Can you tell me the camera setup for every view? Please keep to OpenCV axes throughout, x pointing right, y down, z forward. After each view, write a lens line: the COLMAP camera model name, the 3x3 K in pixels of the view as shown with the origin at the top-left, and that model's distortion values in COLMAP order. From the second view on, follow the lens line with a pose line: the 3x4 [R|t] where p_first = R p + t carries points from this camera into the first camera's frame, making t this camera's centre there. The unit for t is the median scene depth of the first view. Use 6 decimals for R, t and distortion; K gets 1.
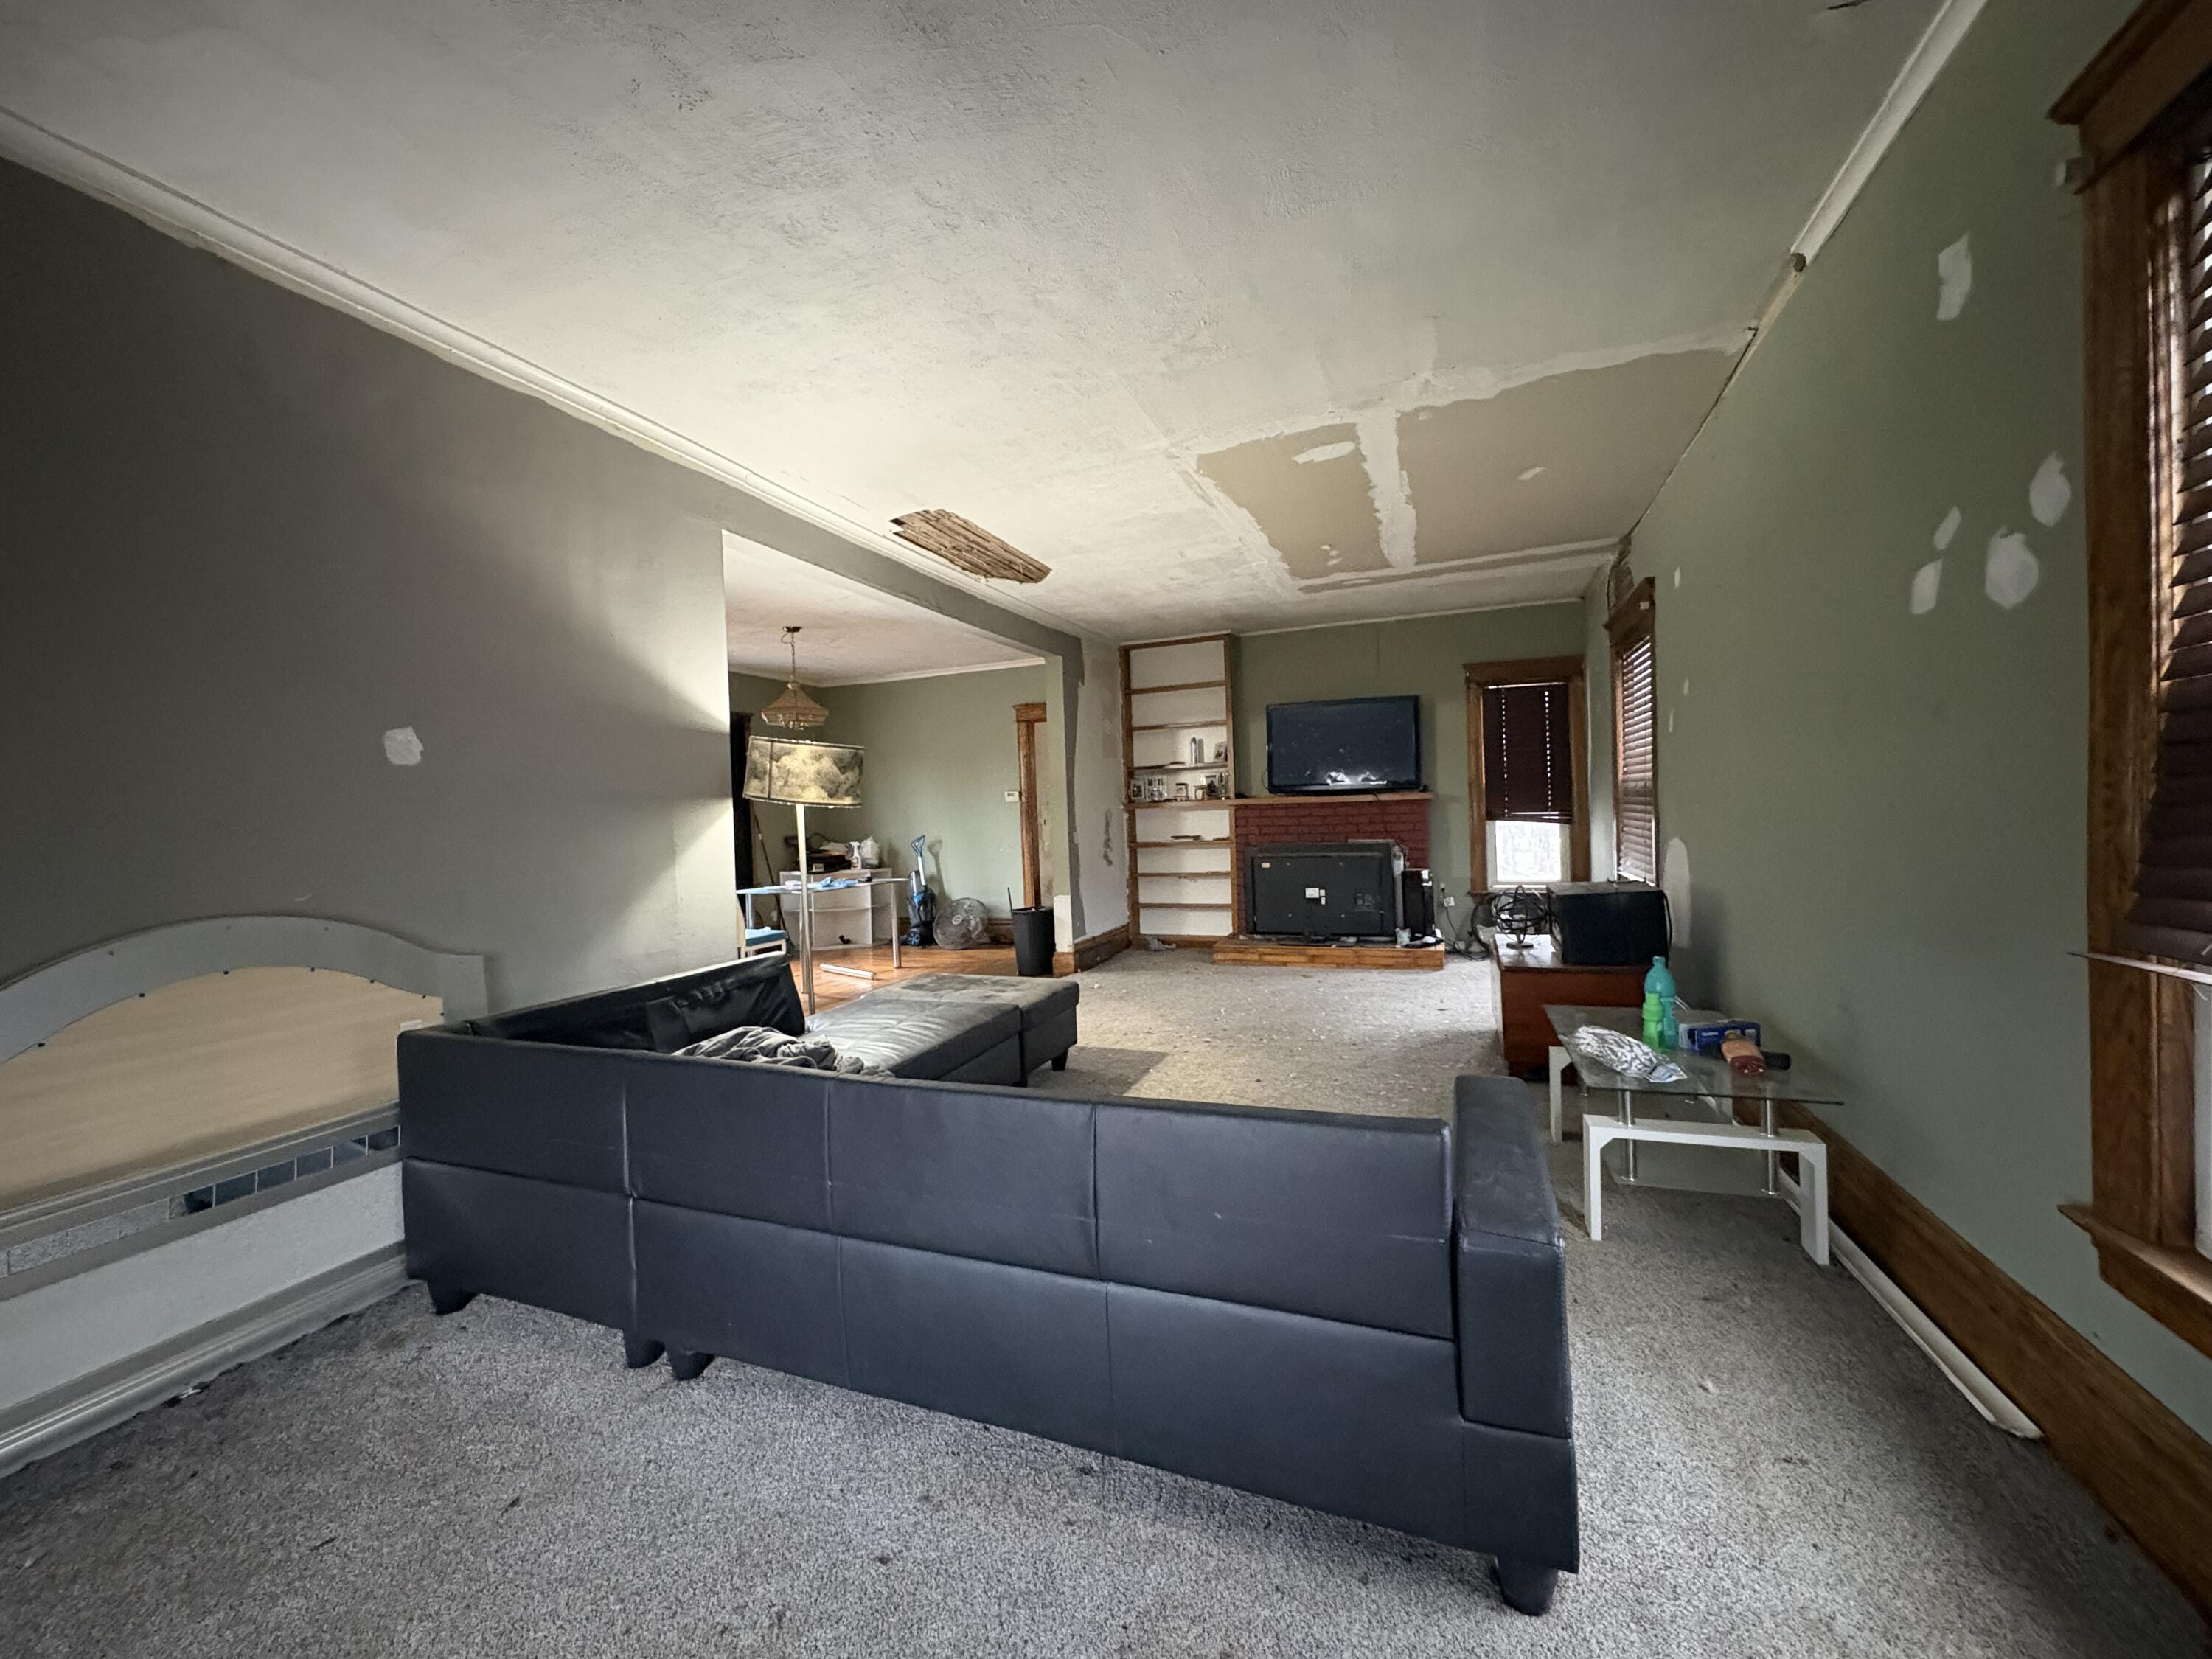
lens RADIAL K [[884.0, 0, 1109.1], [0, 884.0, 827.8], [0, 0, 1]] dist [0.000011, 0.000083]
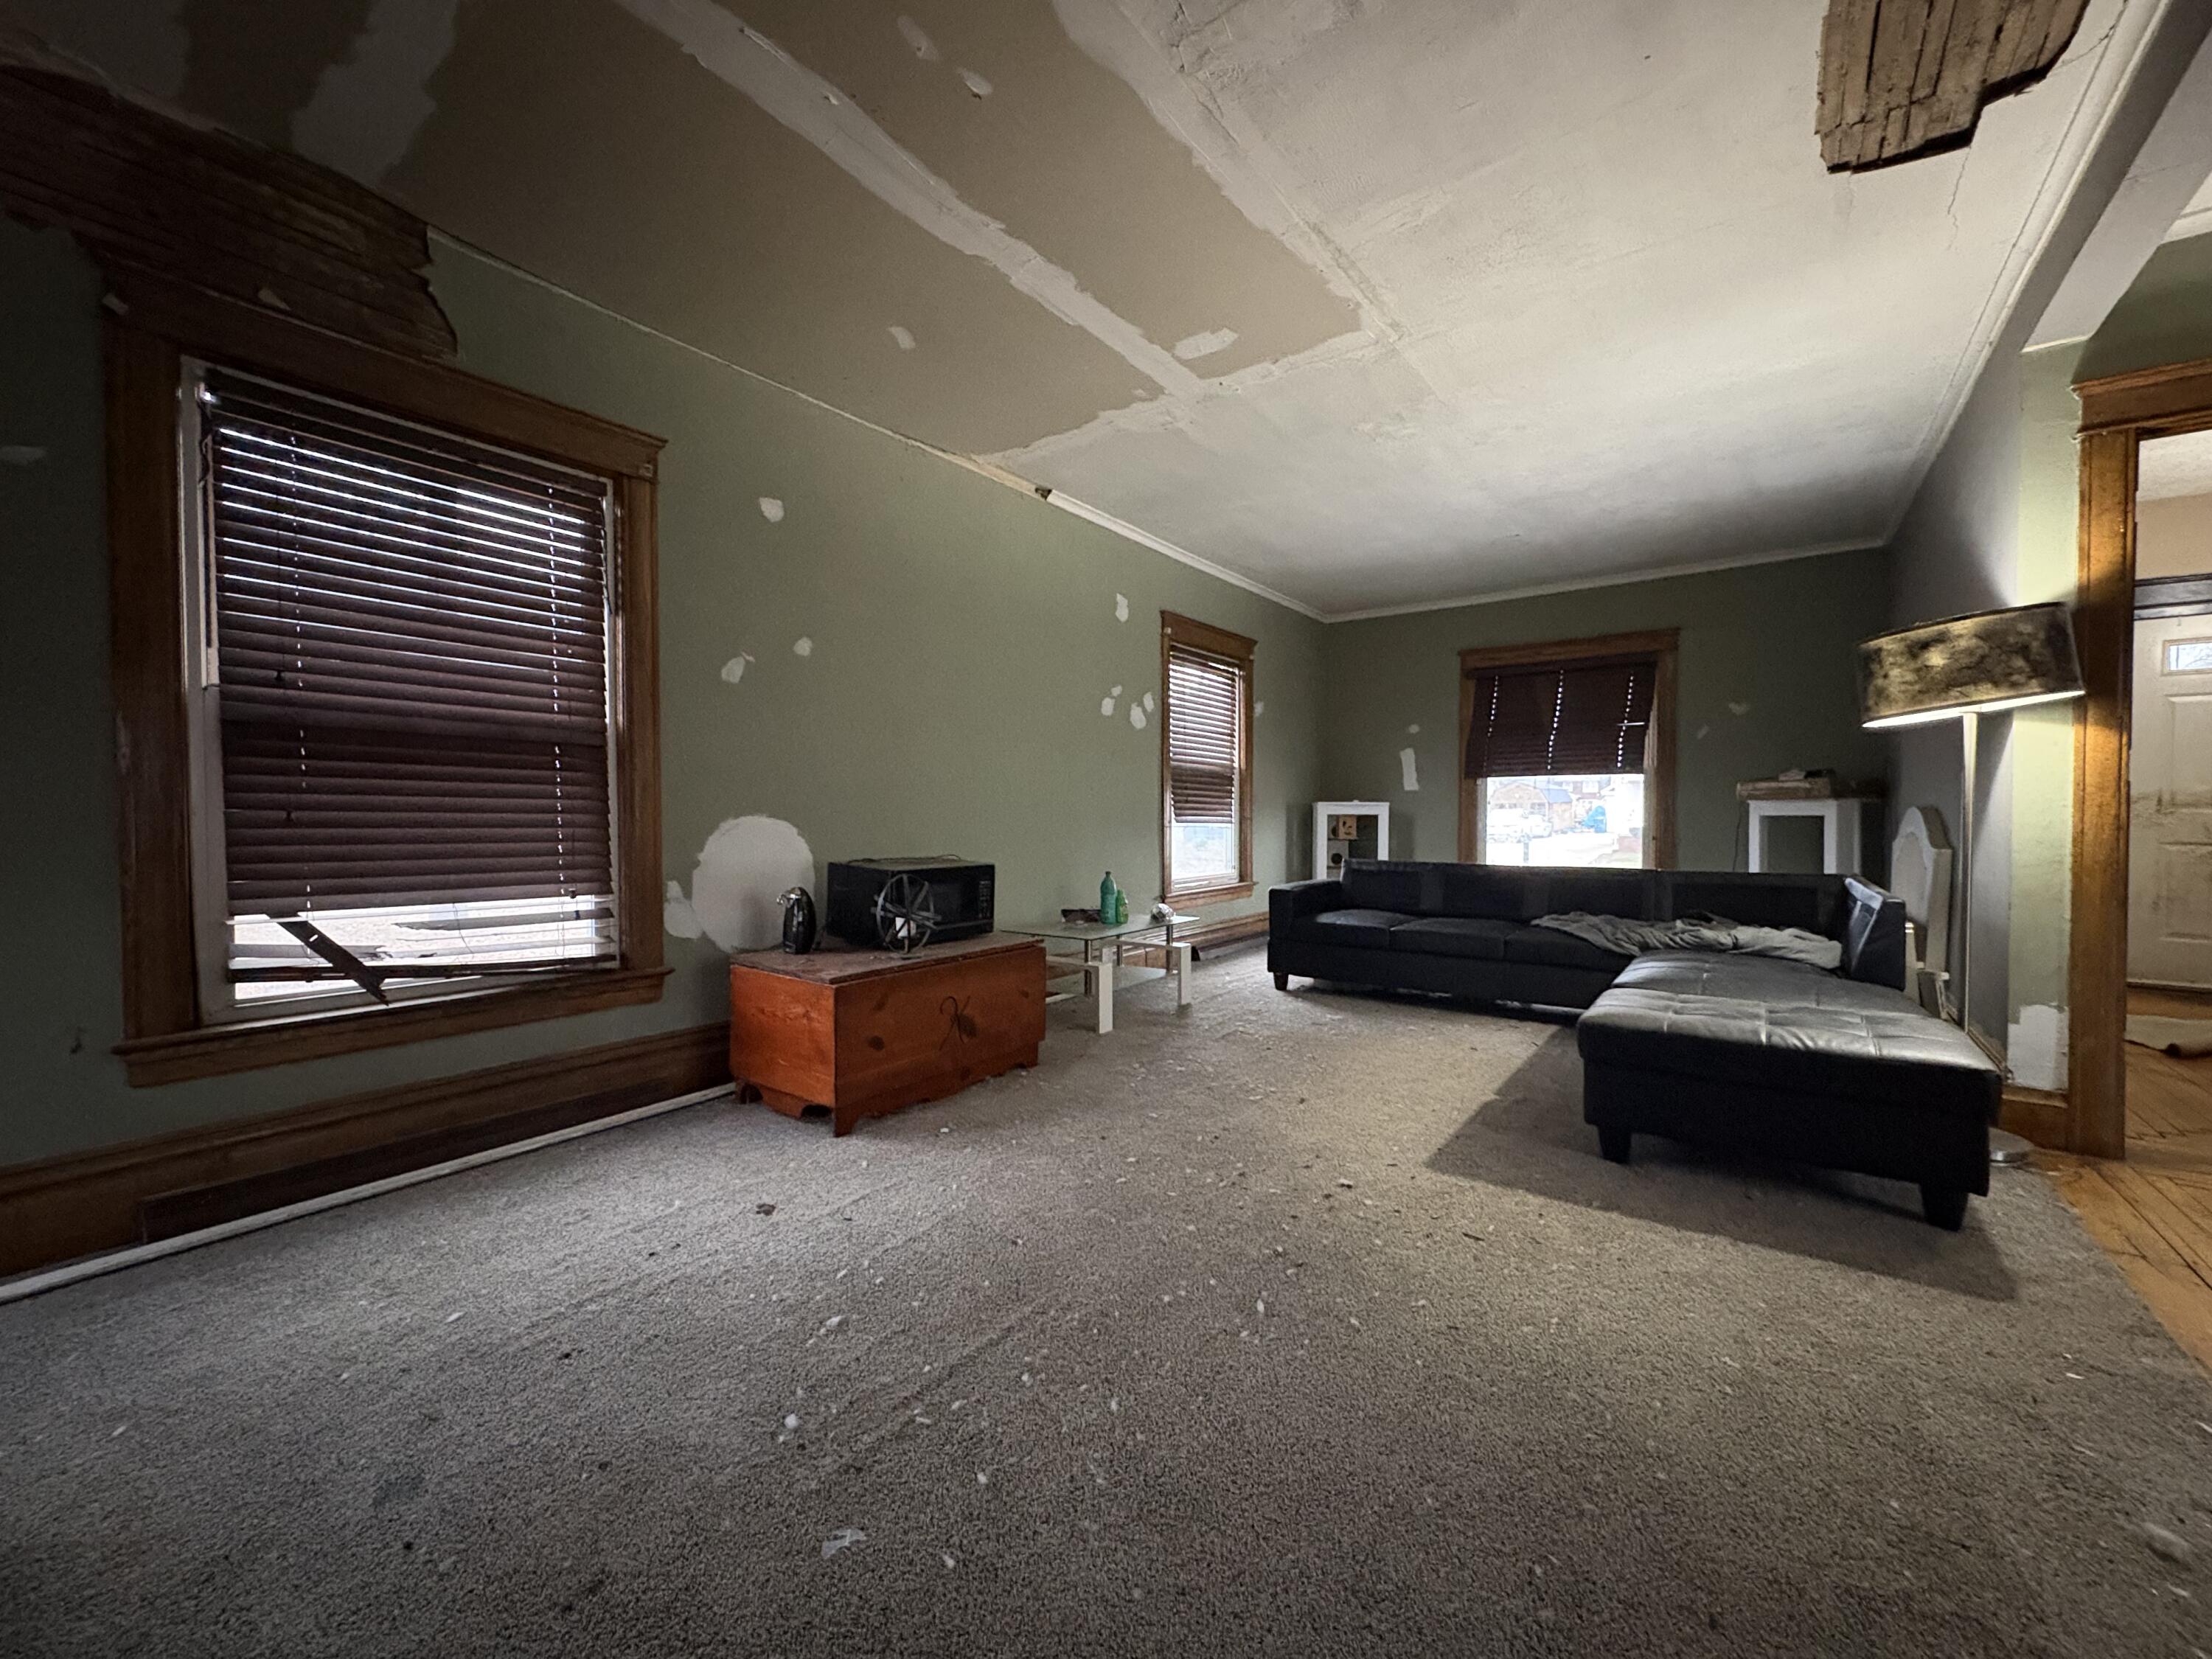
lens RADIAL K [[884.0, 0, 1115.3], [0, 884.0, 822.5], [0, 0, 1]] dist [0.000011, 0.000083]
pose [[-0.966980, 0.030501, 0.253021, 0.106490], [0.036409, 0.999162, 0.018700, 0.012143], [-0.252239, 0.027295, -0.967280, 1.556868]]
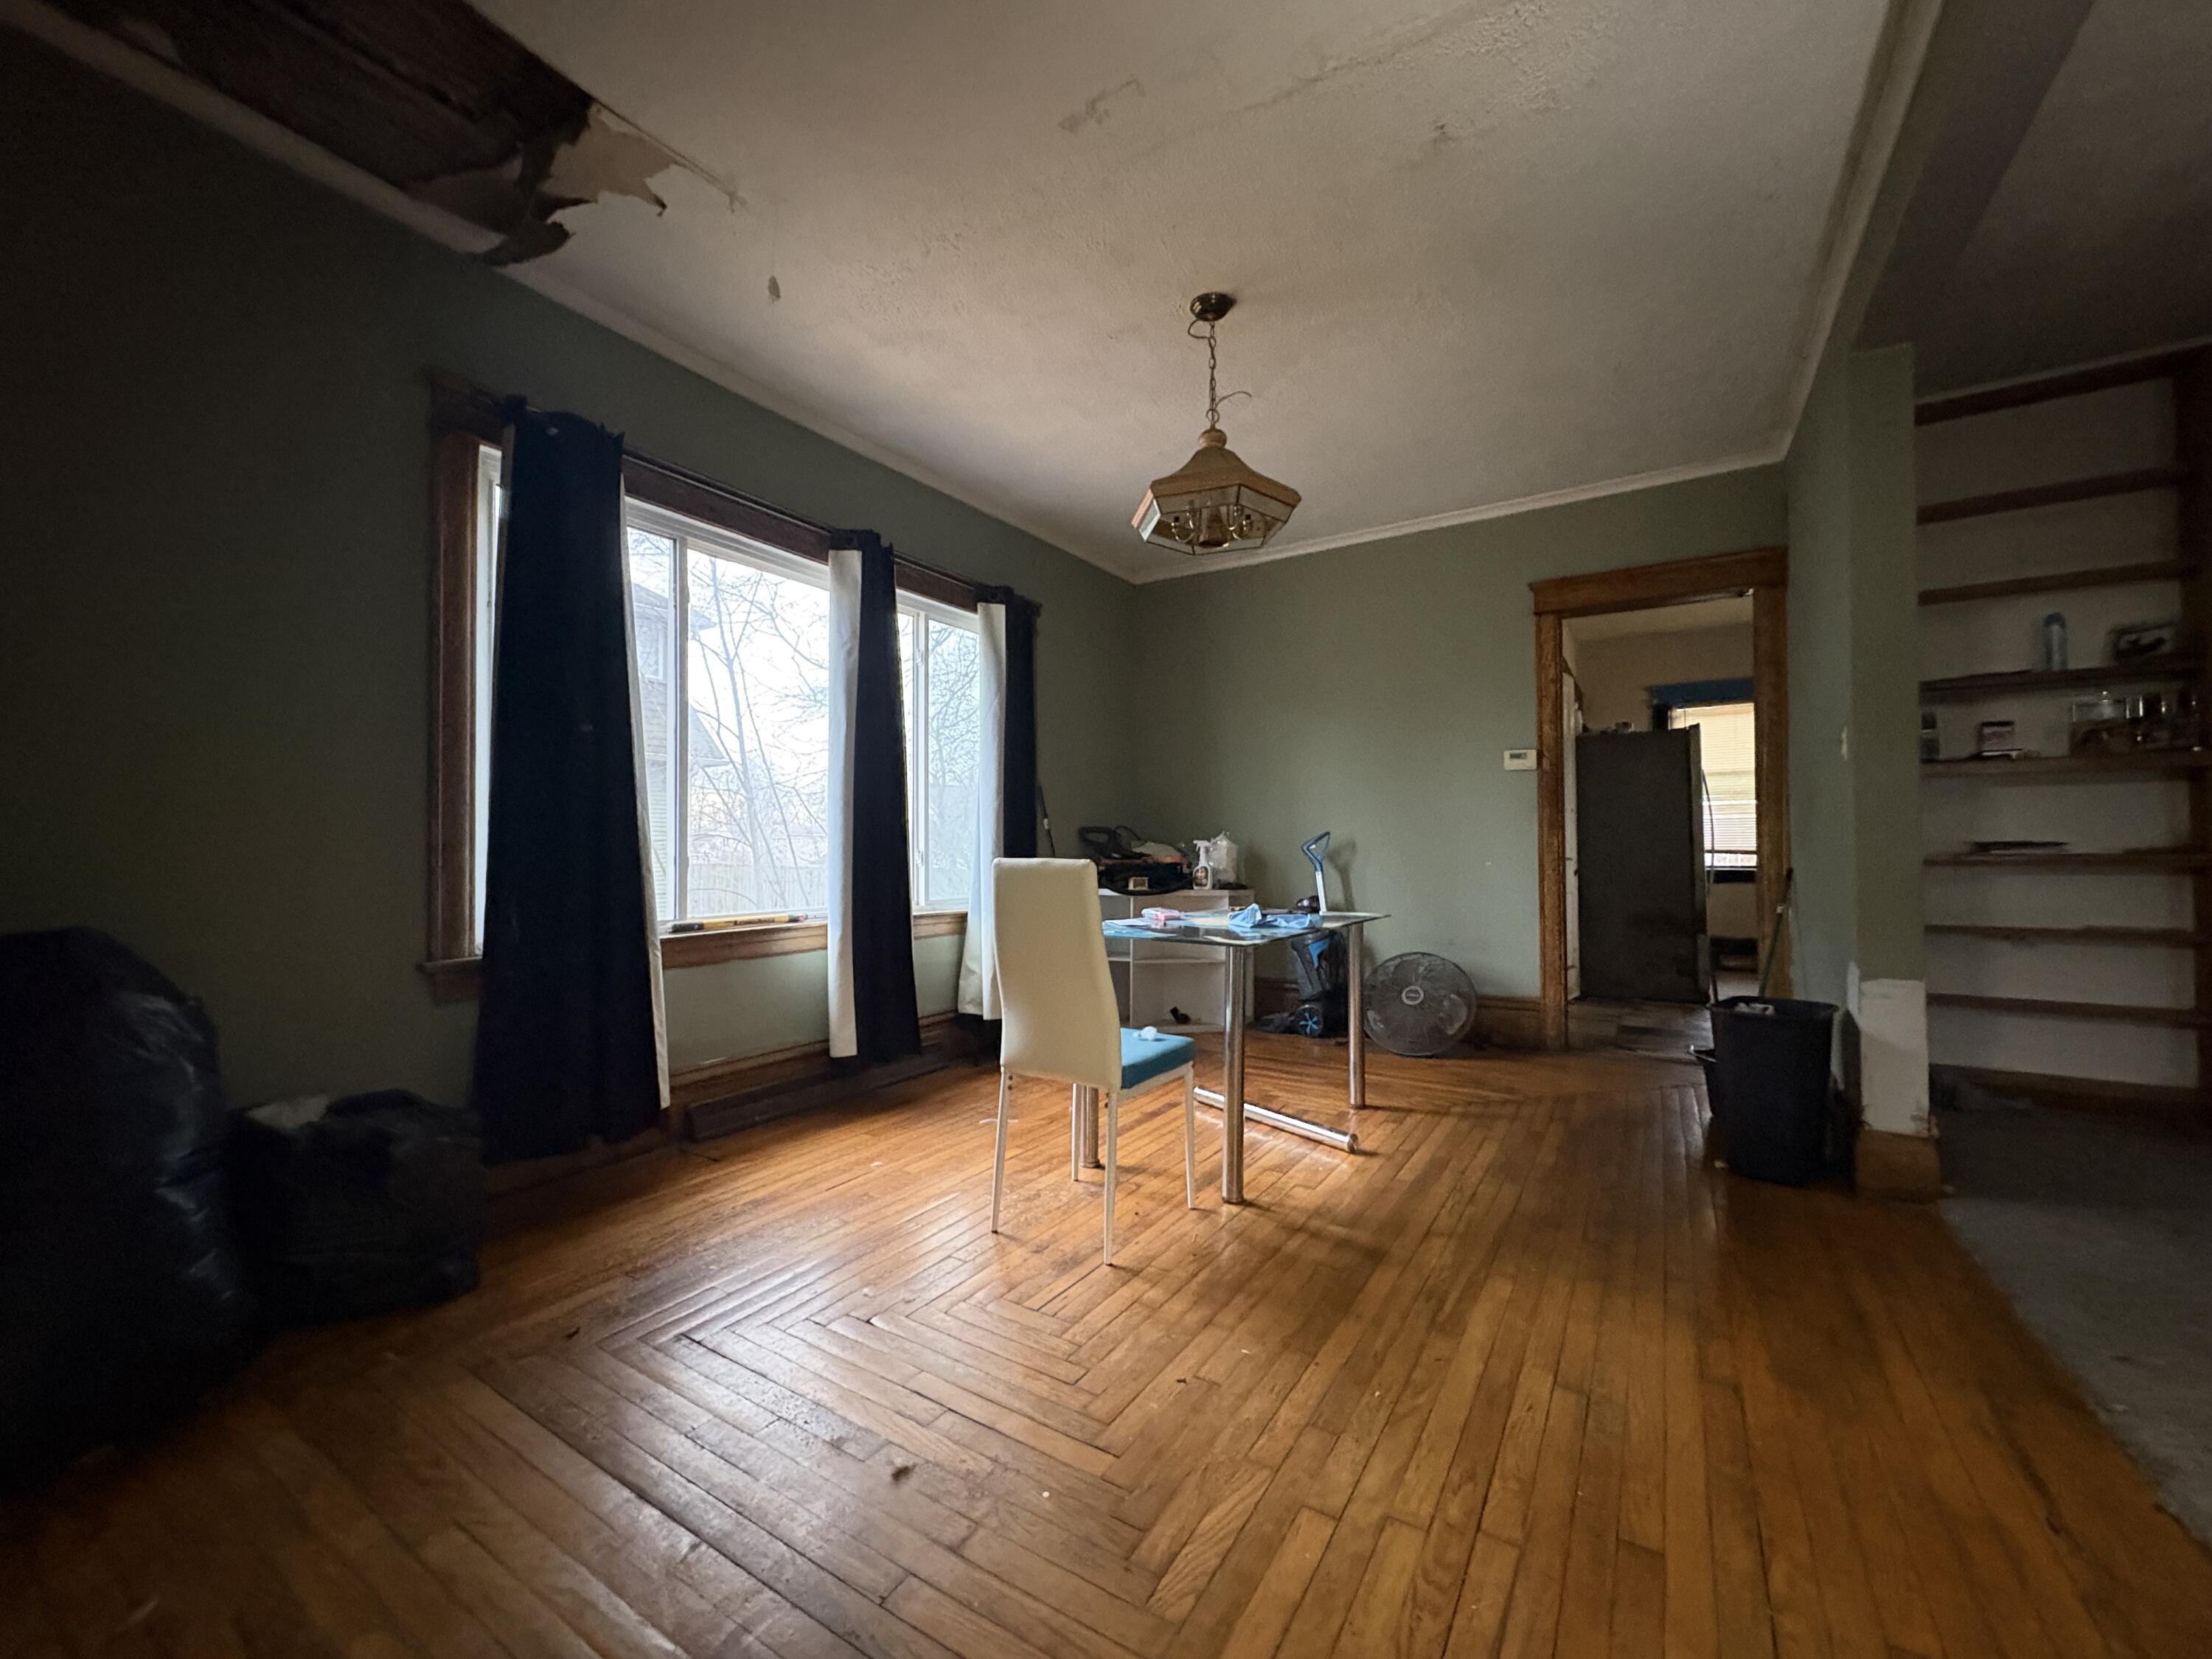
lens RADIAL K [[884.0, 0, 1096.1], [0, 884.0, 833.8], [0, 0, 1]] dist [0.000011, 0.000083]
pose [[0.979459, 0.027320, -0.199784, -0.243186], [-0.032012, 0.999281, -0.020296, 0.025629], [0.199086, 0.026274, 0.979630, 0.443738]]
